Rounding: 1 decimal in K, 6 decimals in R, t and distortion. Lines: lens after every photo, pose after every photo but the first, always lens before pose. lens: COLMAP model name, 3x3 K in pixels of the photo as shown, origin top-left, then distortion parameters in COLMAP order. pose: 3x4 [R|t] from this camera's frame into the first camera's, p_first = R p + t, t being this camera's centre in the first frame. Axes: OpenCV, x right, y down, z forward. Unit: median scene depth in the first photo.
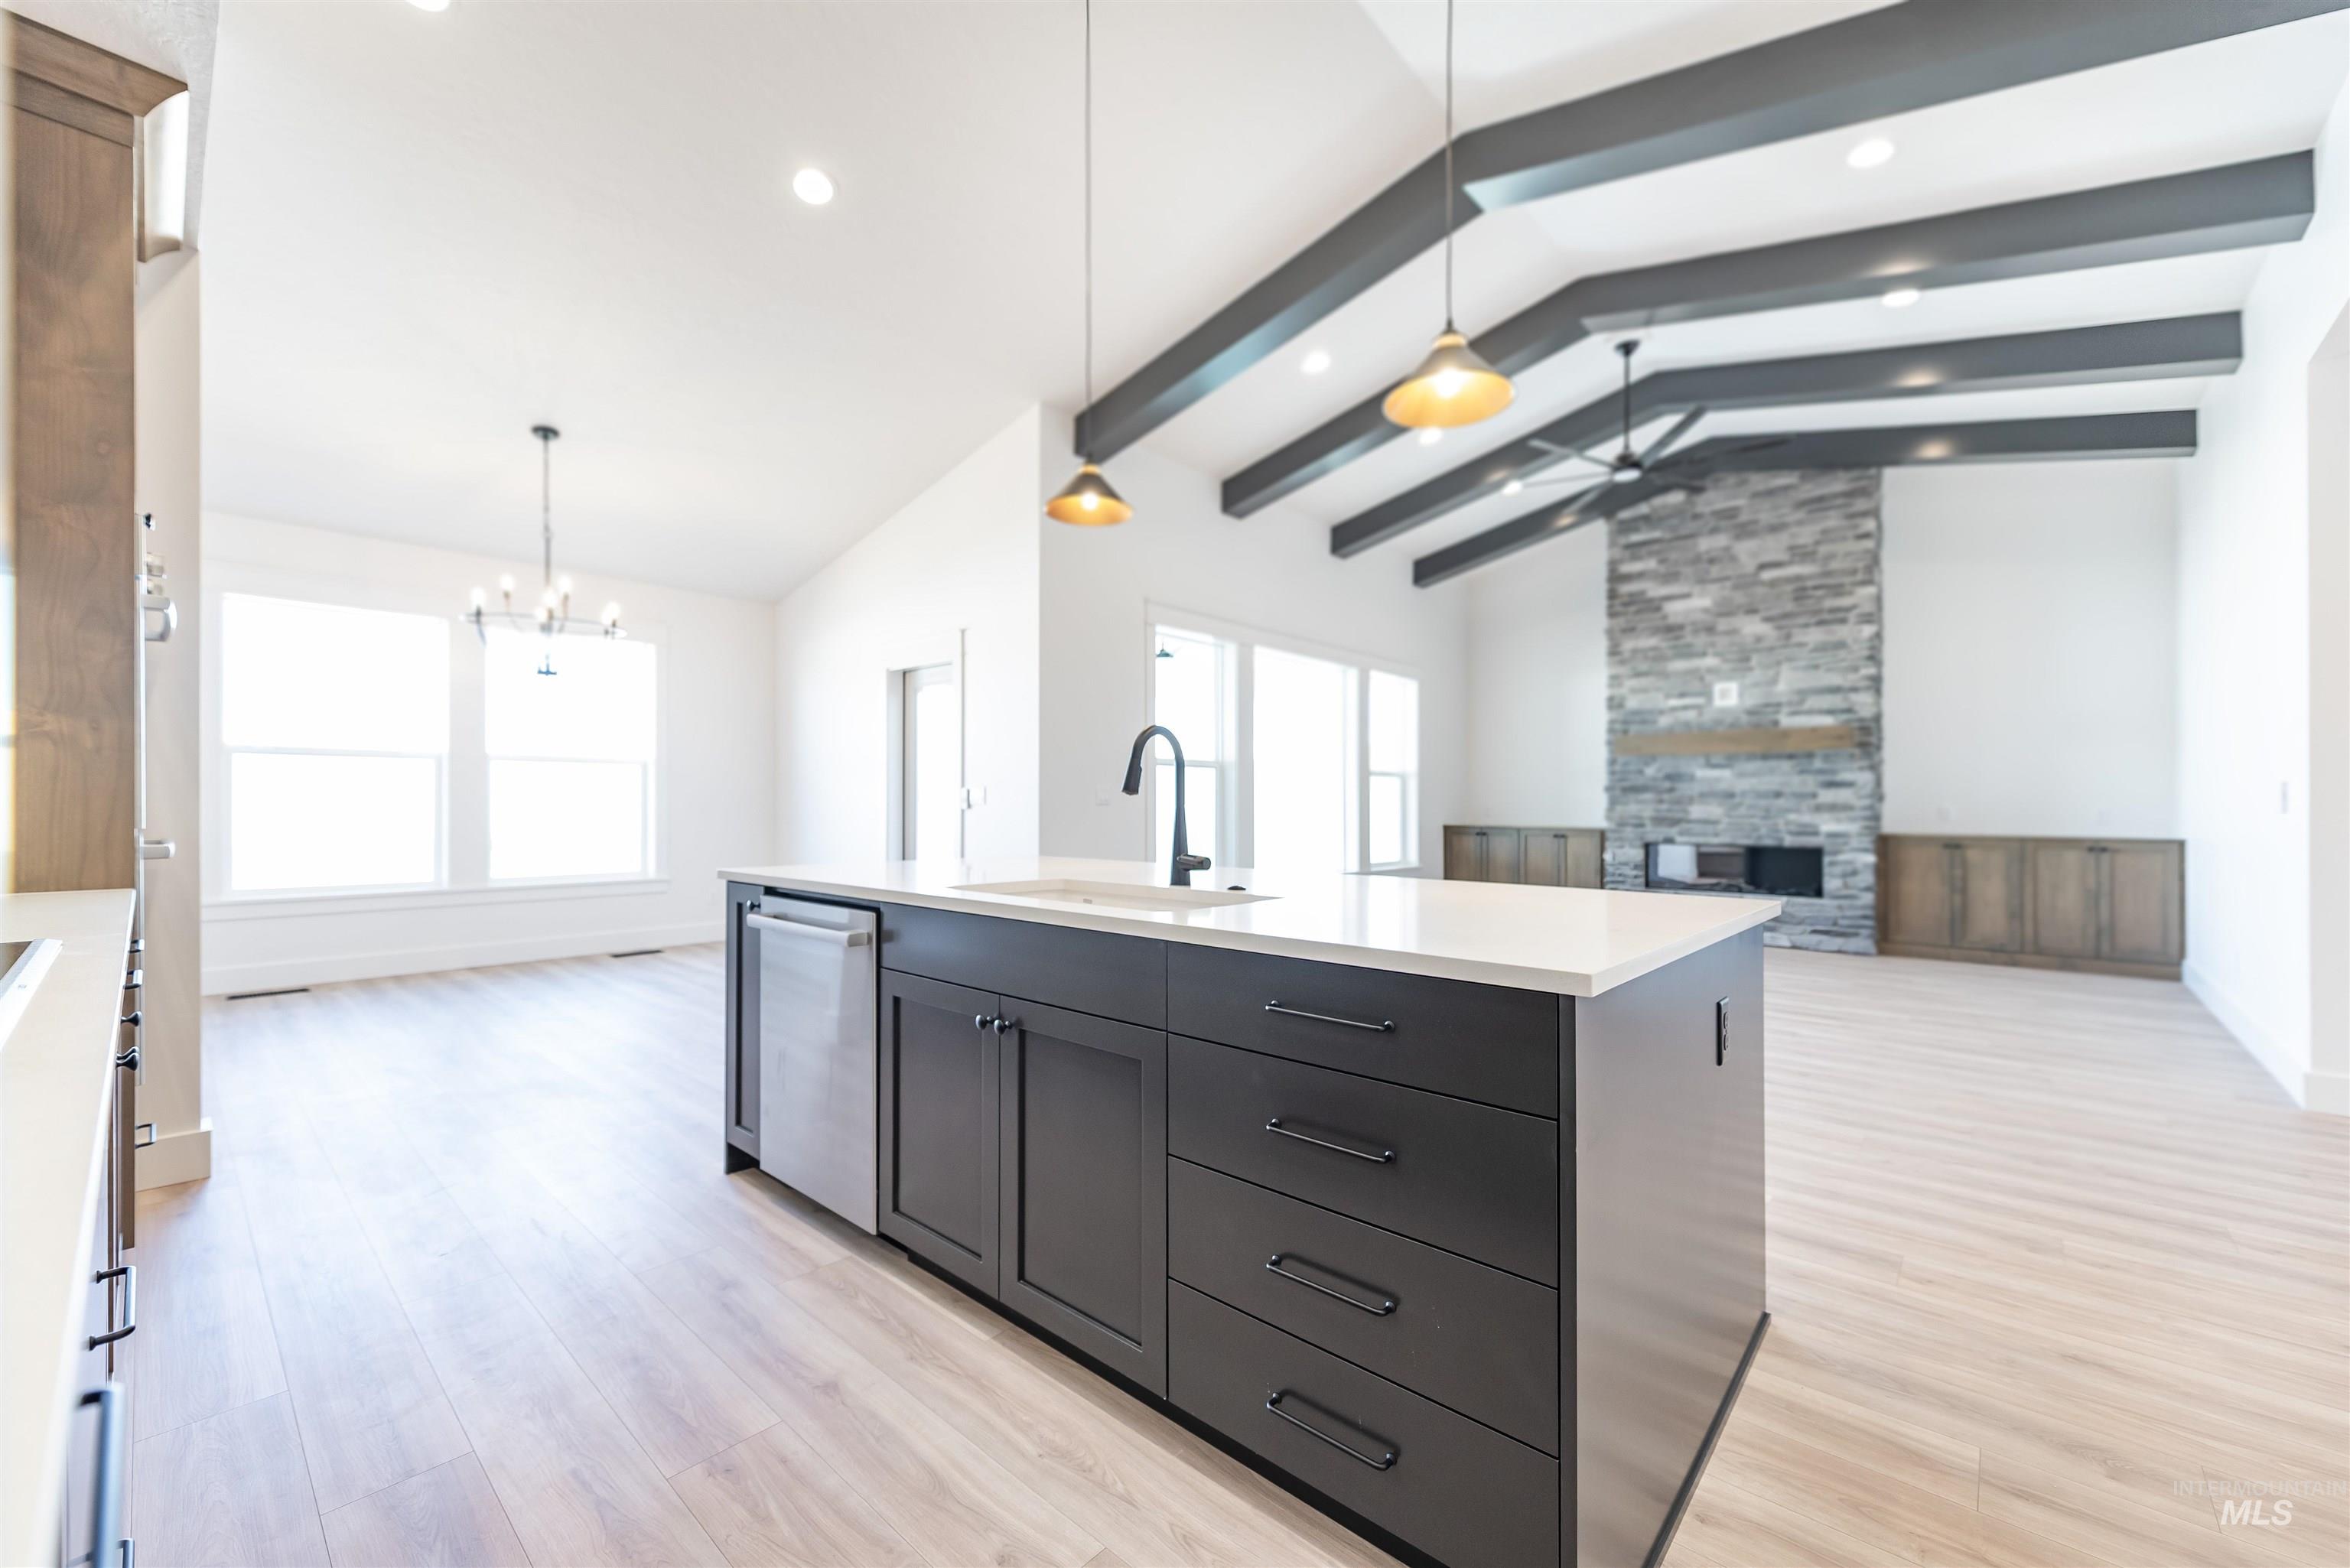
lens RADIAL K [[929.1, 0, 1175.0], [0, 929.1, 784.0], [0, 0, 1]] dist [-0.000106, -0.000074]
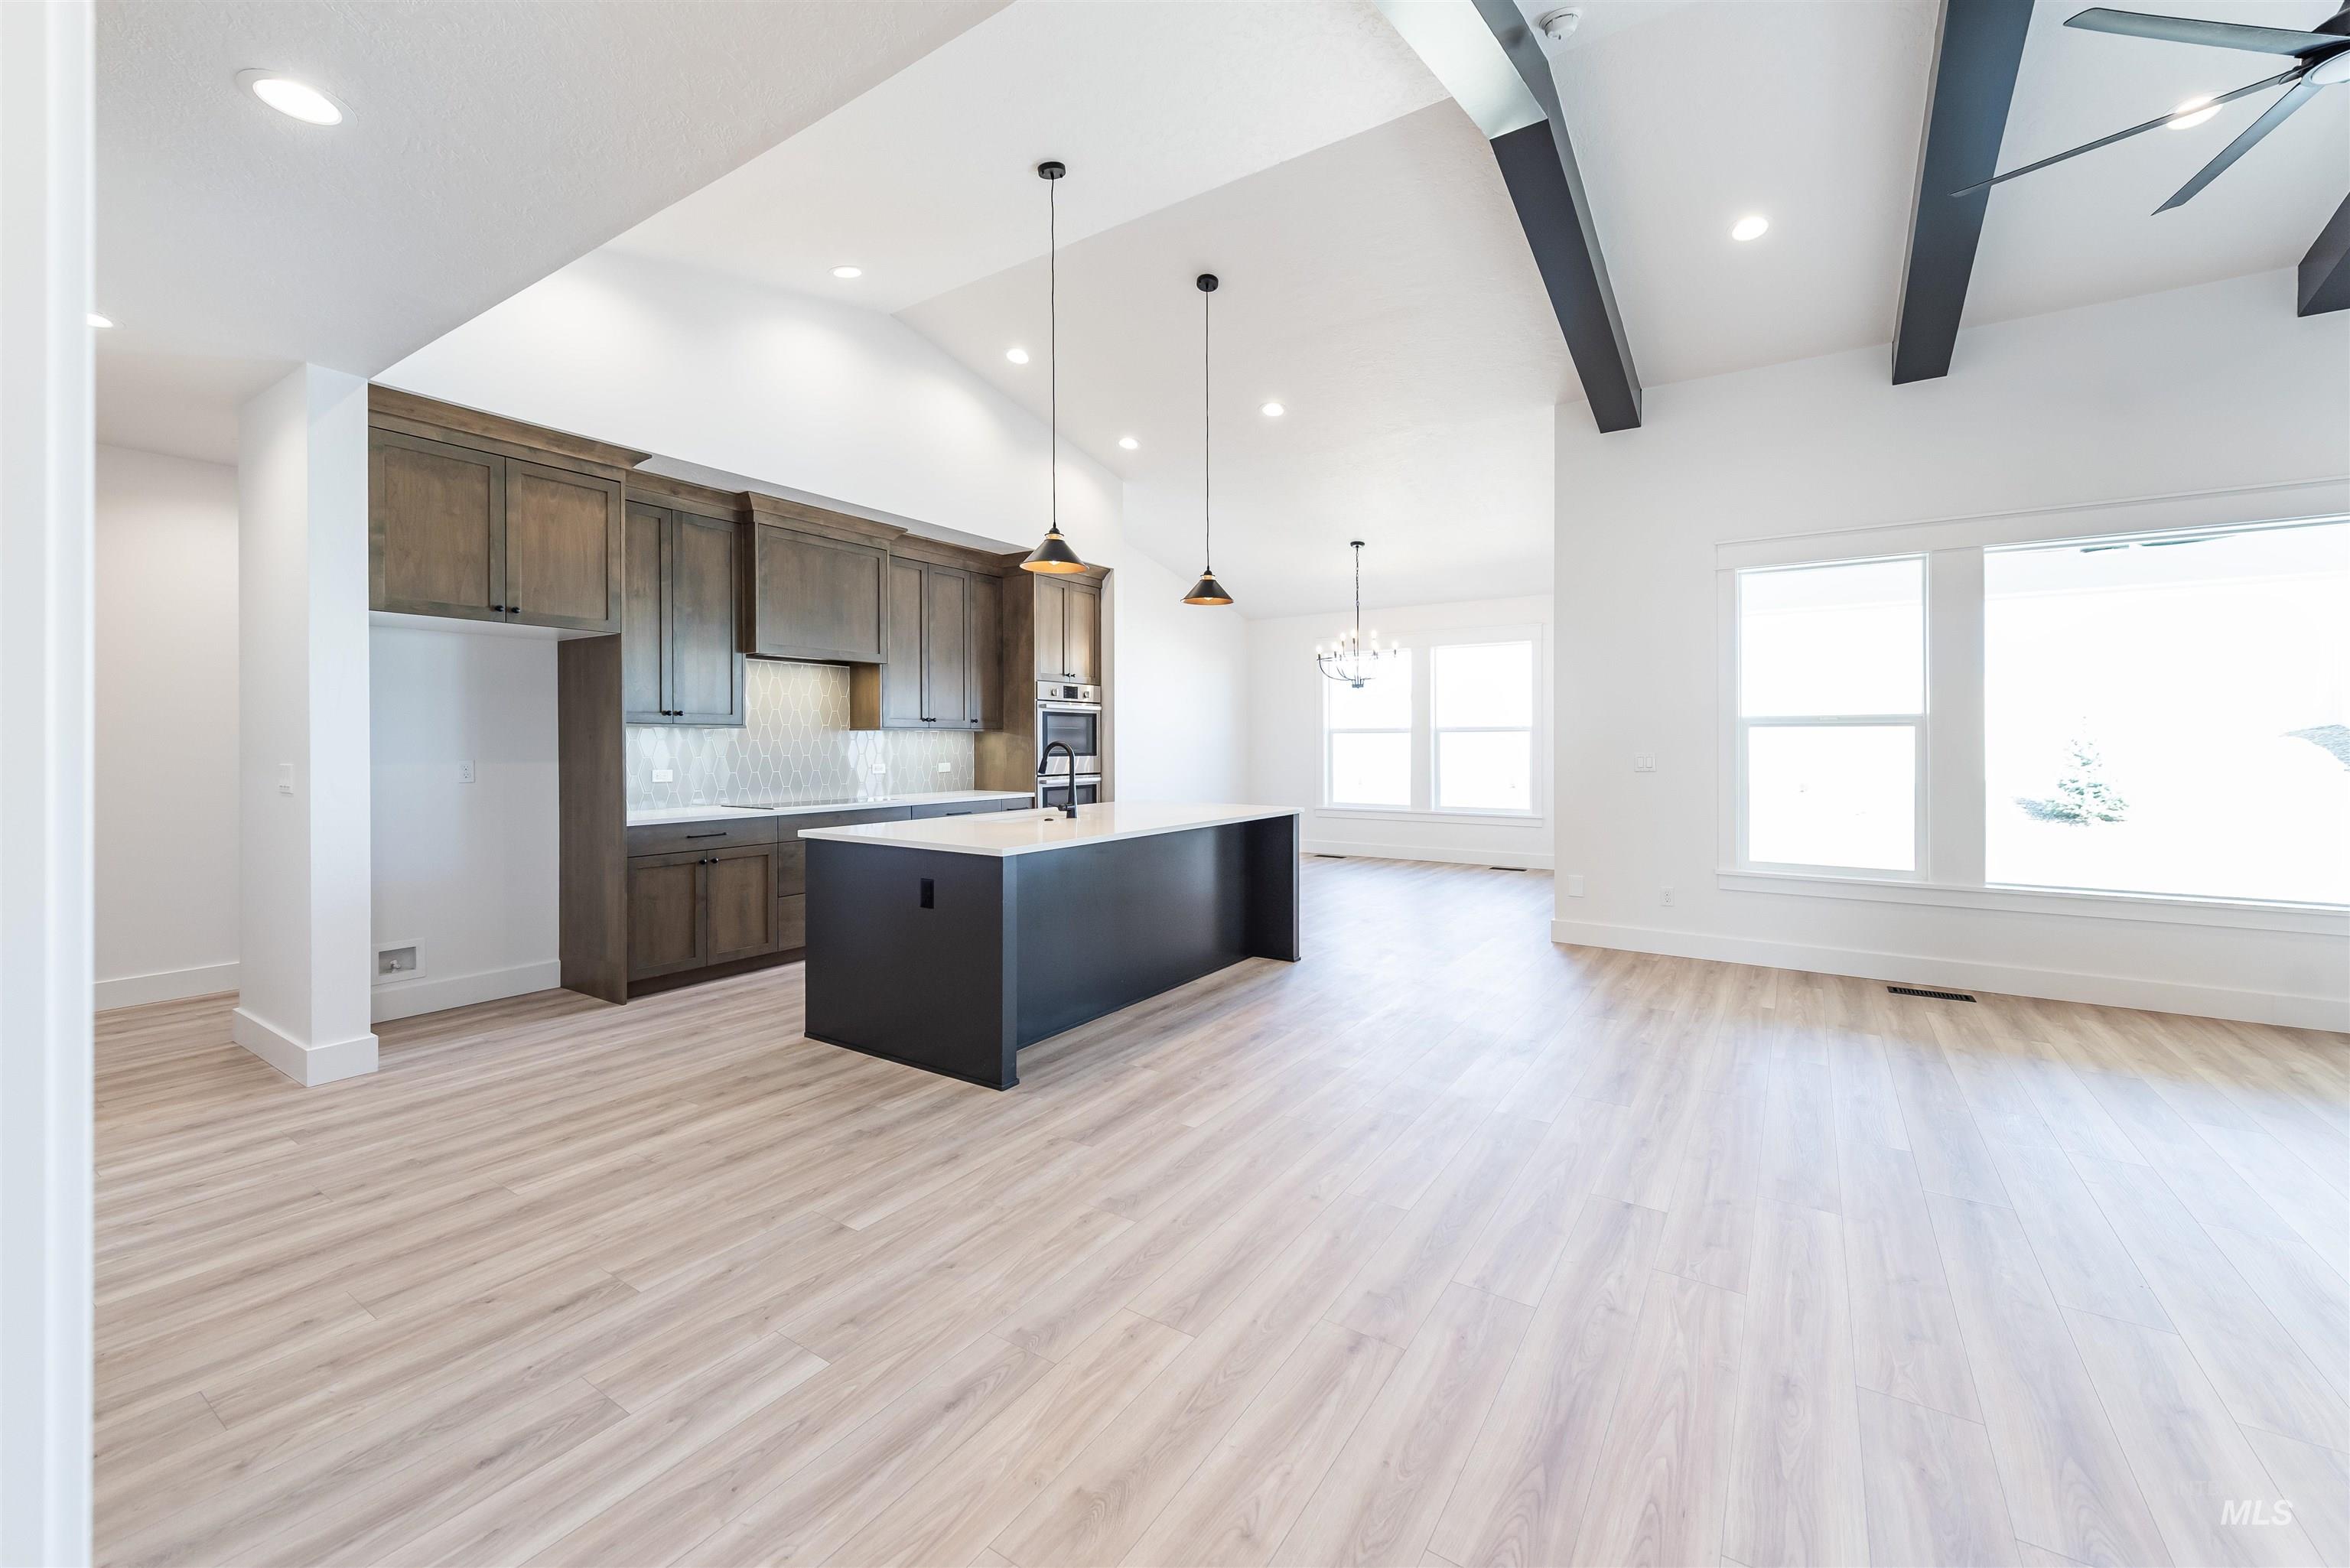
lens RADIAL K [[932.9, 0, 1169.3], [0, 932.9, 744.9], [0, 0, 1]] dist [-0.000118, -0.000051]
pose [[0.148247, 0.001838, -0.988949, 0.645869], [0.020161, 0.999785, 0.004880, -0.015210], [0.988745, -0.020662, 0.148179, 0.289311]]
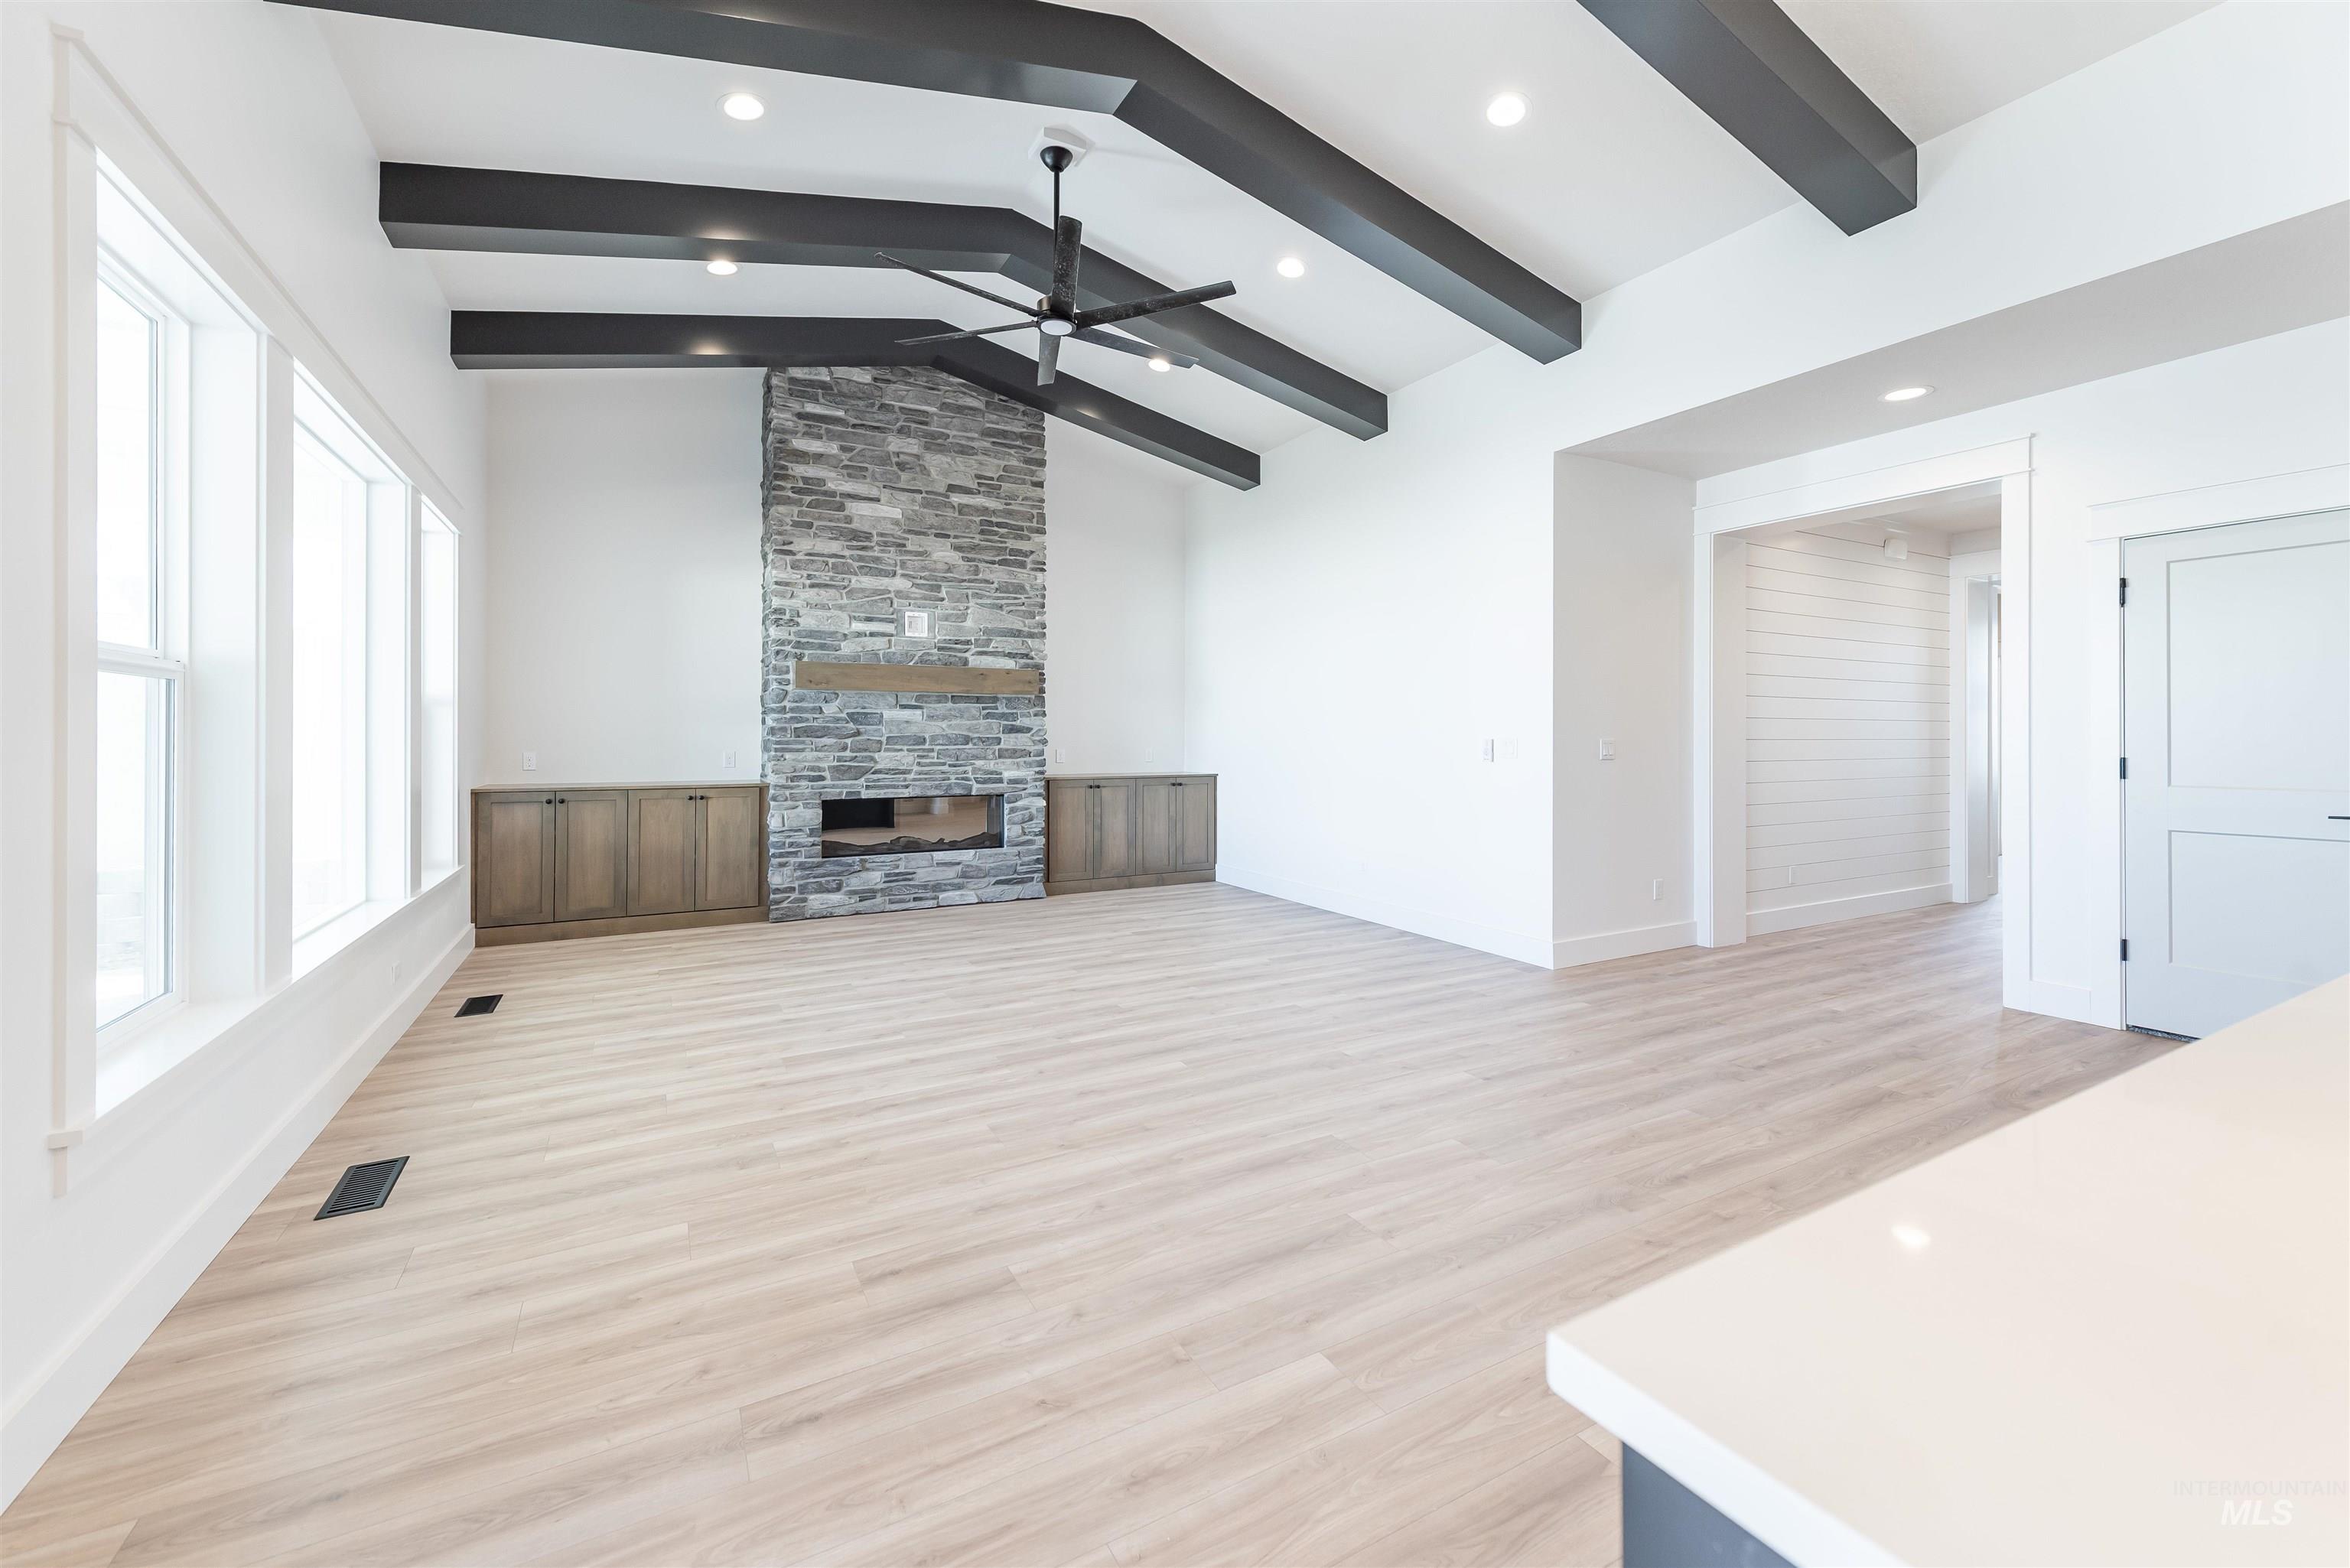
lens RADIAL K [[918.4, 0, 1174.0], [0, 918.4, 729.3], [0, 0, 1]] dist [0.018041, -0.000075]
pose [[0.319922, 0.005299, 0.947429, -0.151619], [-0.021137, 0.999775, 0.001546, -0.004824], [-0.947208, -0.020521, 0.319962, 0.512558]]
